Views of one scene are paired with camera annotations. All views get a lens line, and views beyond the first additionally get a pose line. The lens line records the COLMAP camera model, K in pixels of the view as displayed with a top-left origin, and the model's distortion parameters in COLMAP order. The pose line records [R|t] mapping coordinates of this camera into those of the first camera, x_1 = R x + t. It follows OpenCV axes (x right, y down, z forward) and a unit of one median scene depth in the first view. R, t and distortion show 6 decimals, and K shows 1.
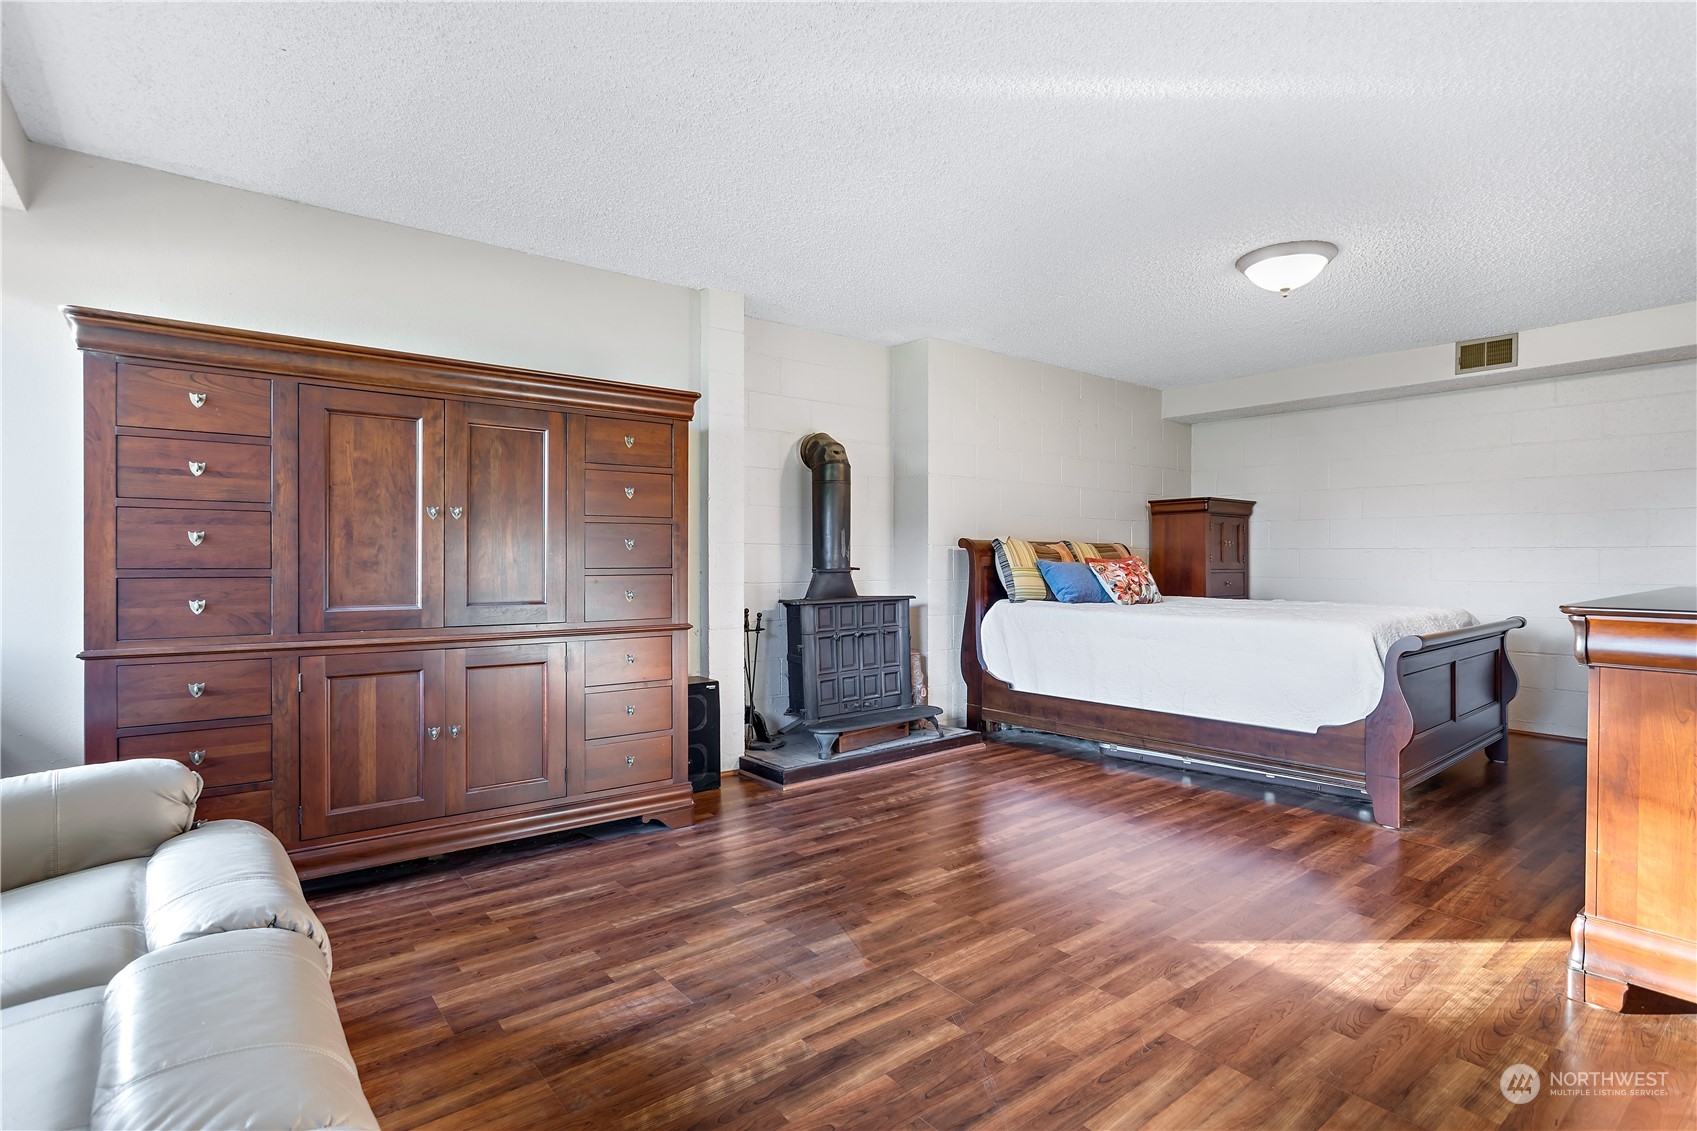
lens RADIAL K [[838.9, 0, 851.7], [0, 838.9, 568.6], [0, 0, 1]] dist [-0.013555, 0.000799]
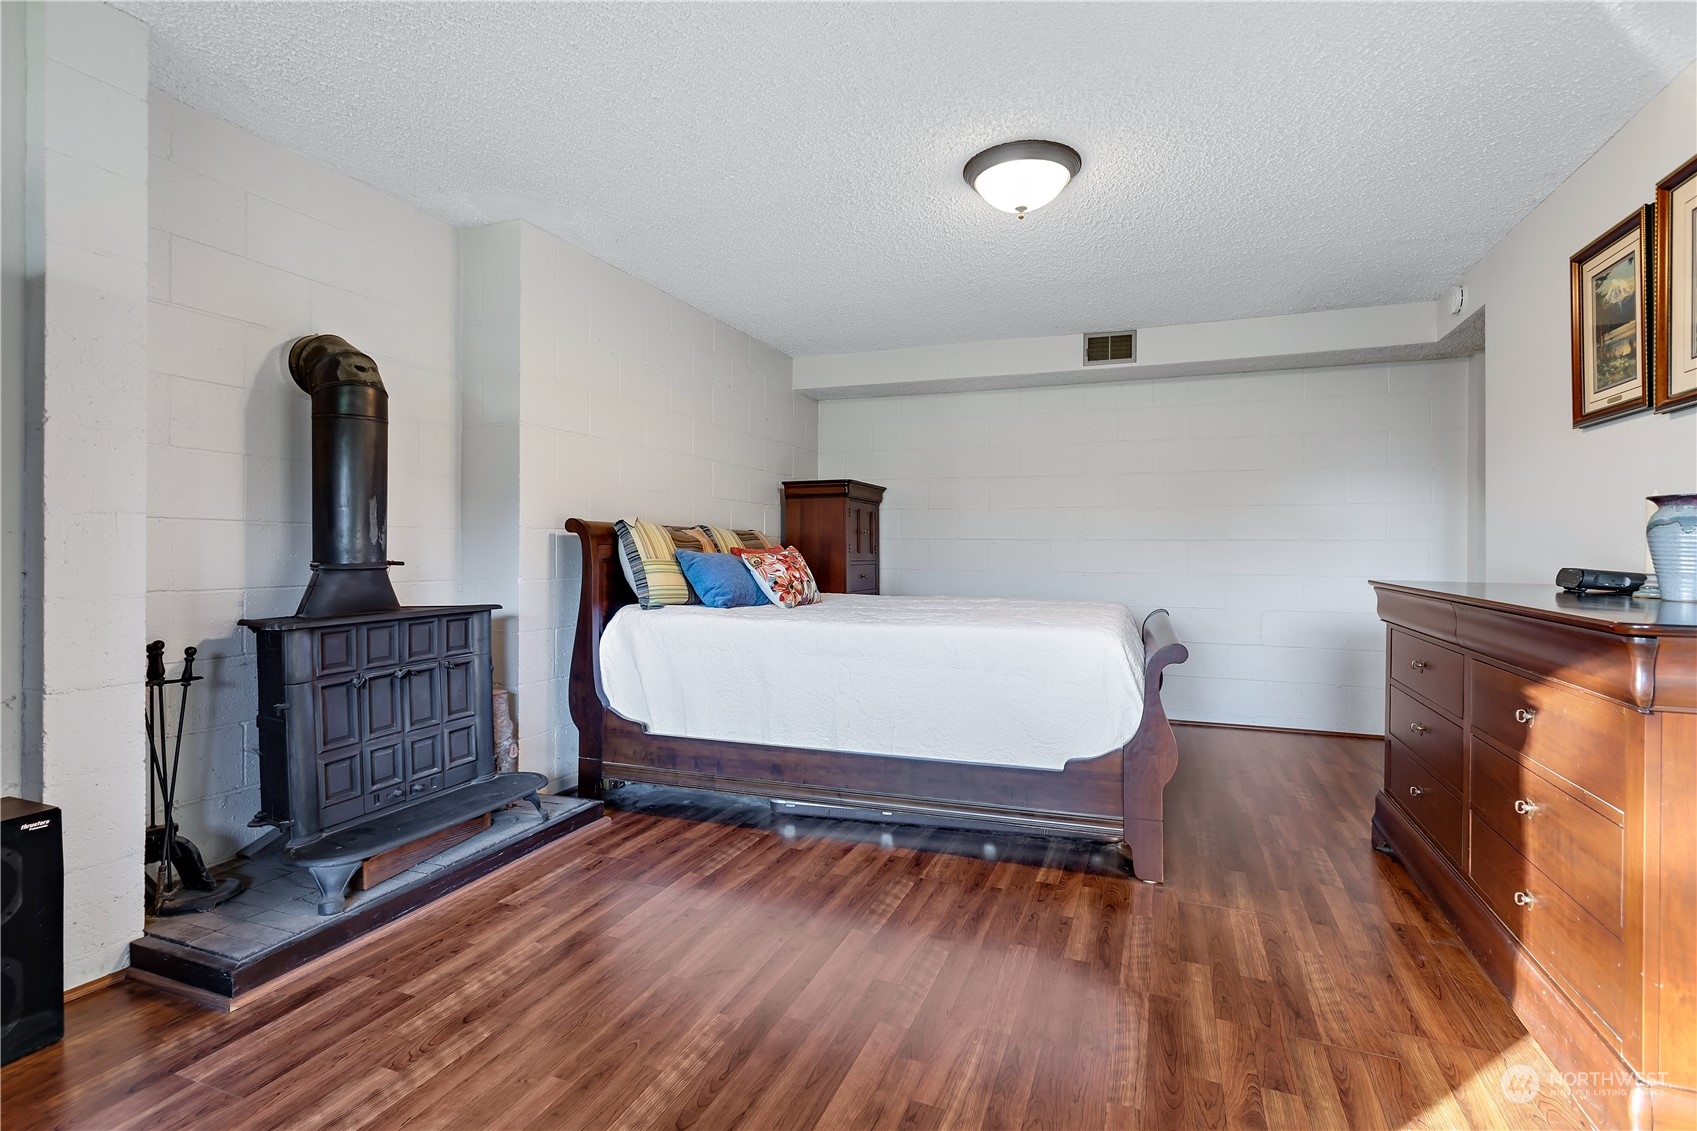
lens RADIAL K [[811.5, 0, 845.6], [0, 811.5, 548.3], [0, 0, 1]] dist [0.002284, 0.000043]
pose [[0.869213, 0.004557, 0.494417, -0.003293], [0.000939, 0.999941, -0.010867, -0.004213], [-0.494437, 0.009910, 0.869157, 0.327057]]
